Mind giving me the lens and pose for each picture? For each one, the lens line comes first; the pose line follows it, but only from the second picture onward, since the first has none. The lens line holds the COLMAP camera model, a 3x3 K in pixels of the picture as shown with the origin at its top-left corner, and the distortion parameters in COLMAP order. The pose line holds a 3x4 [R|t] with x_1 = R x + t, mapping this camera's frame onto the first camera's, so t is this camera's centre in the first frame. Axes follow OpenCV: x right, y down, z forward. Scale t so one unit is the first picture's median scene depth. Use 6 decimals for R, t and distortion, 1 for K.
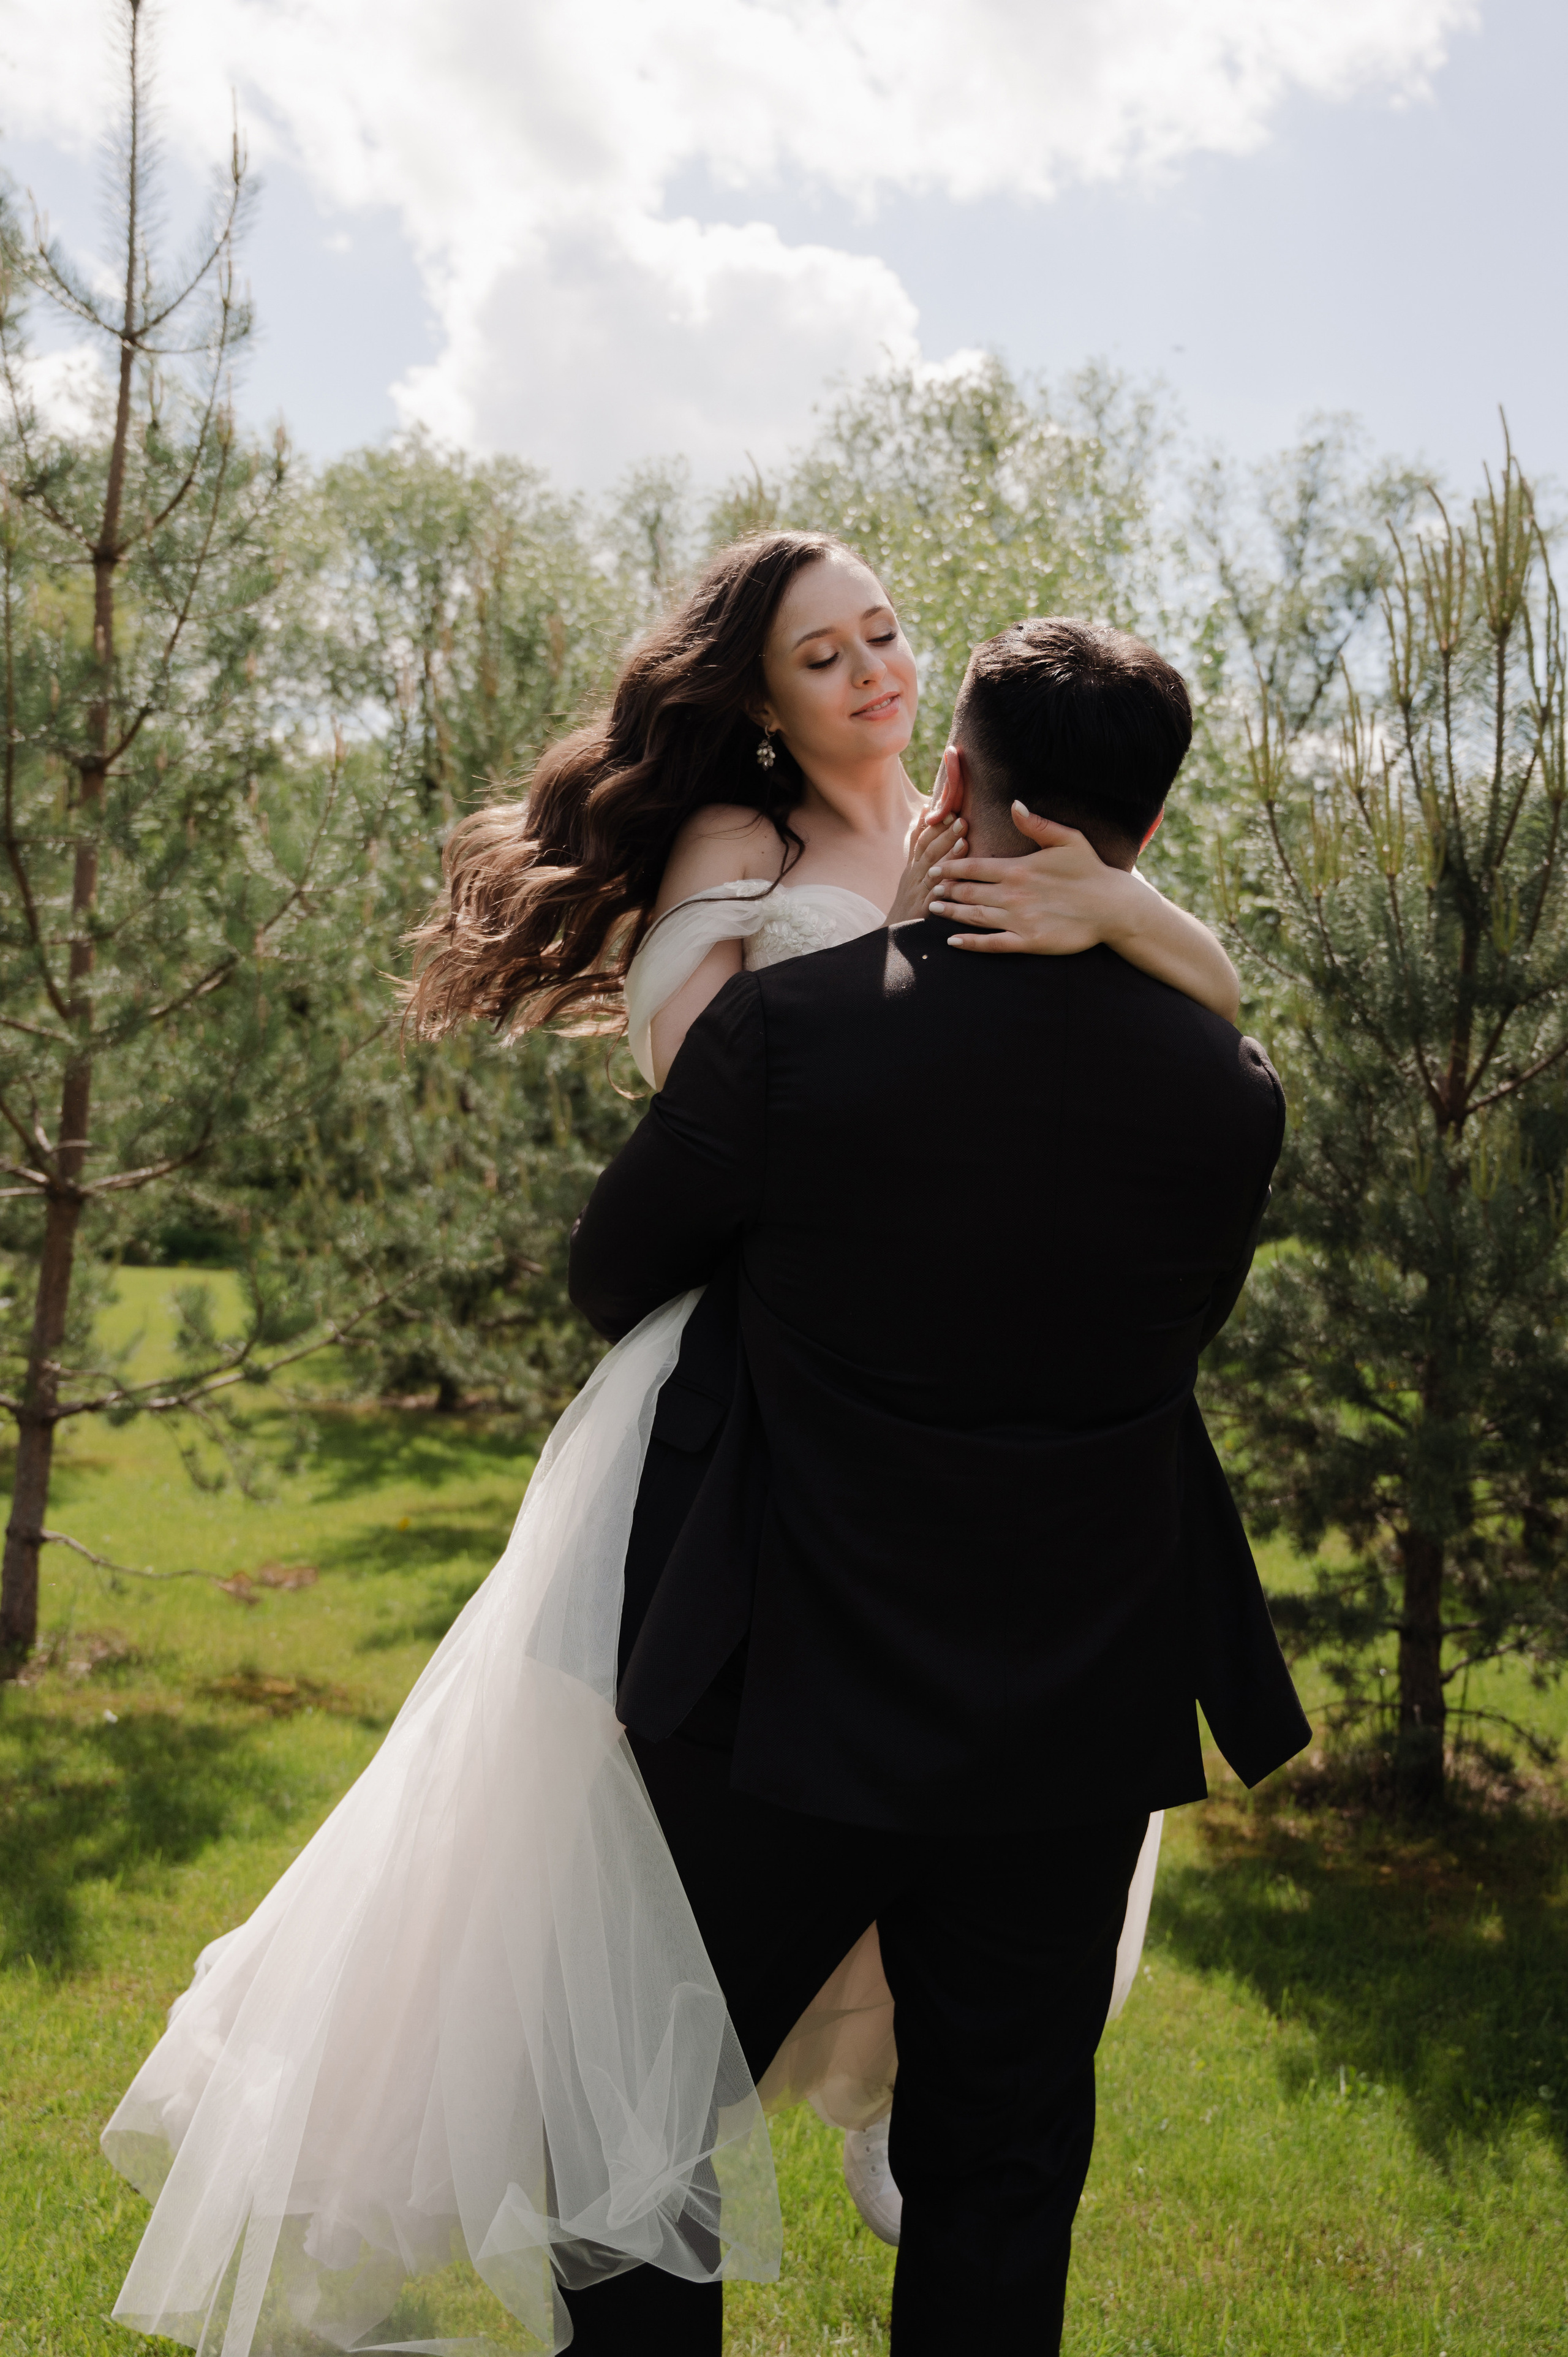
lens RADIAL K [[2243.3, 0, 788.3], [0, 2243.3, 1176.6], [0, 0, 1]] dist [0.077558, 0.000000]
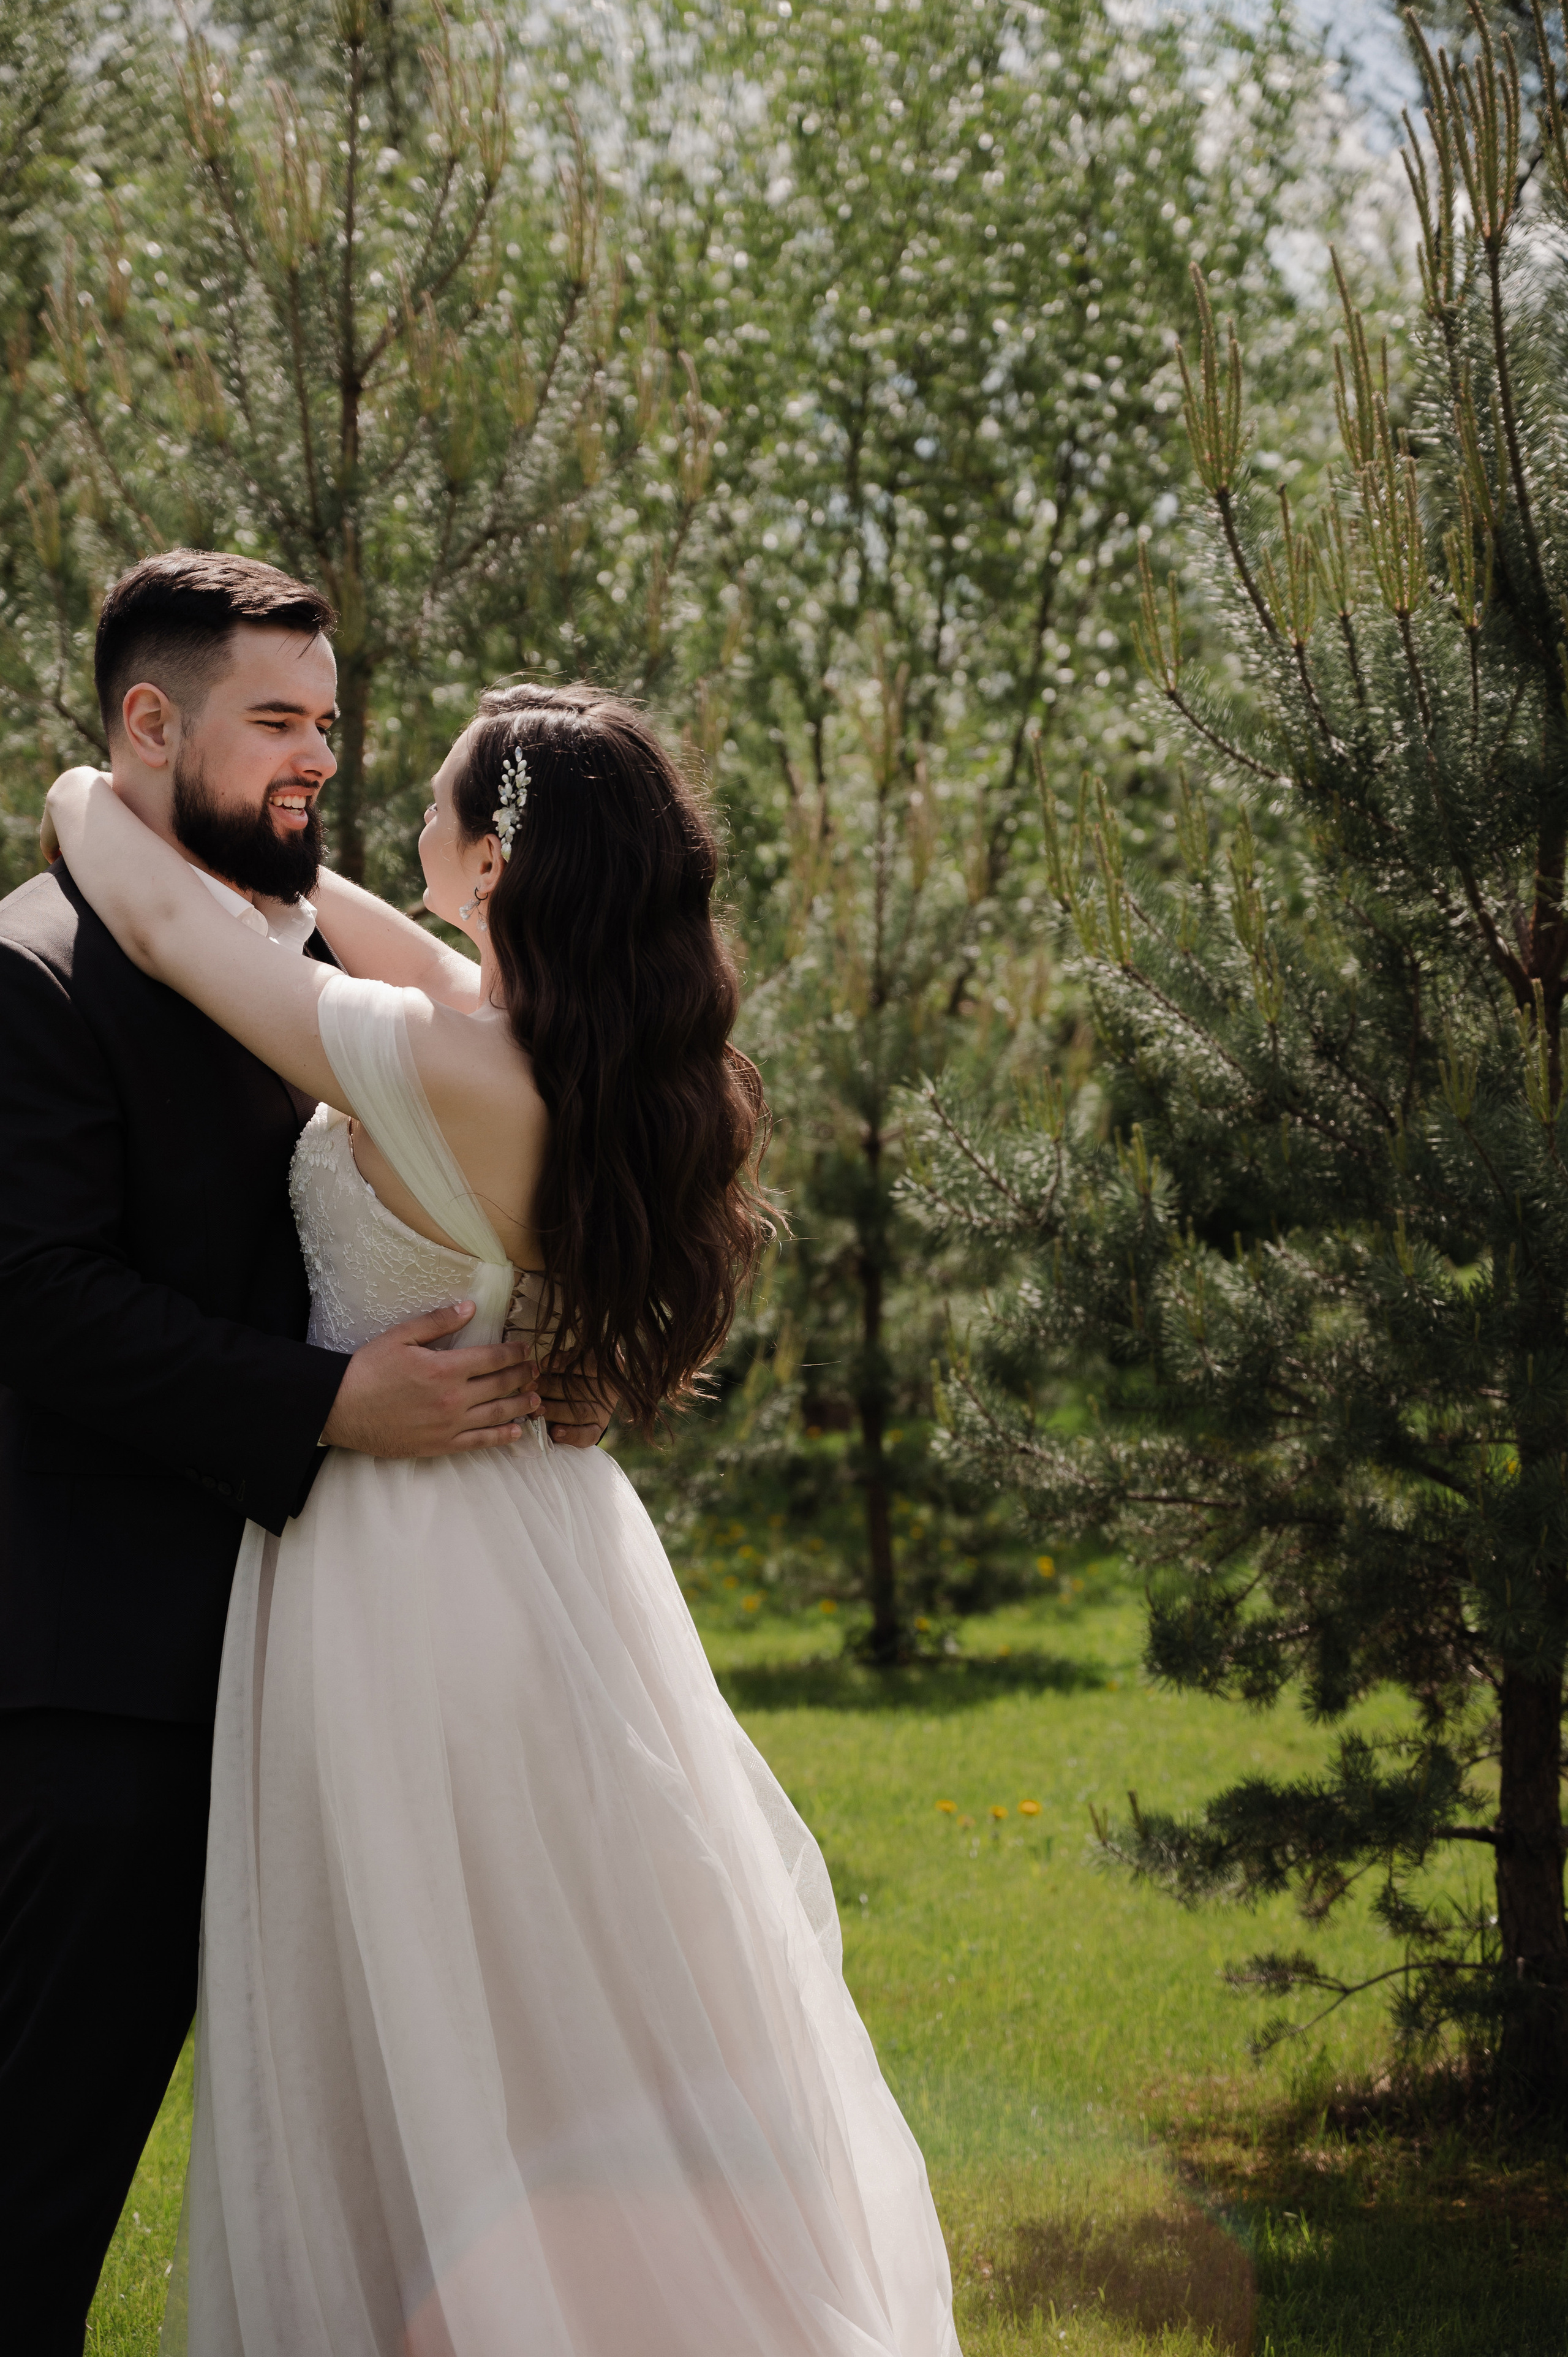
lens RADIAL K [[4770.7, 0, 784.2], [0, 4770.7, 1177.3], [0, 0, 1]] dist [0.039524, 0.000000]
pose [[0.997017, -0.042469, 0.064451, 0.004454], [0.042344, 0.999098, 0.003308, 0.010169], [-0.064533, -0.000569, 0.997915, -0.283722]]
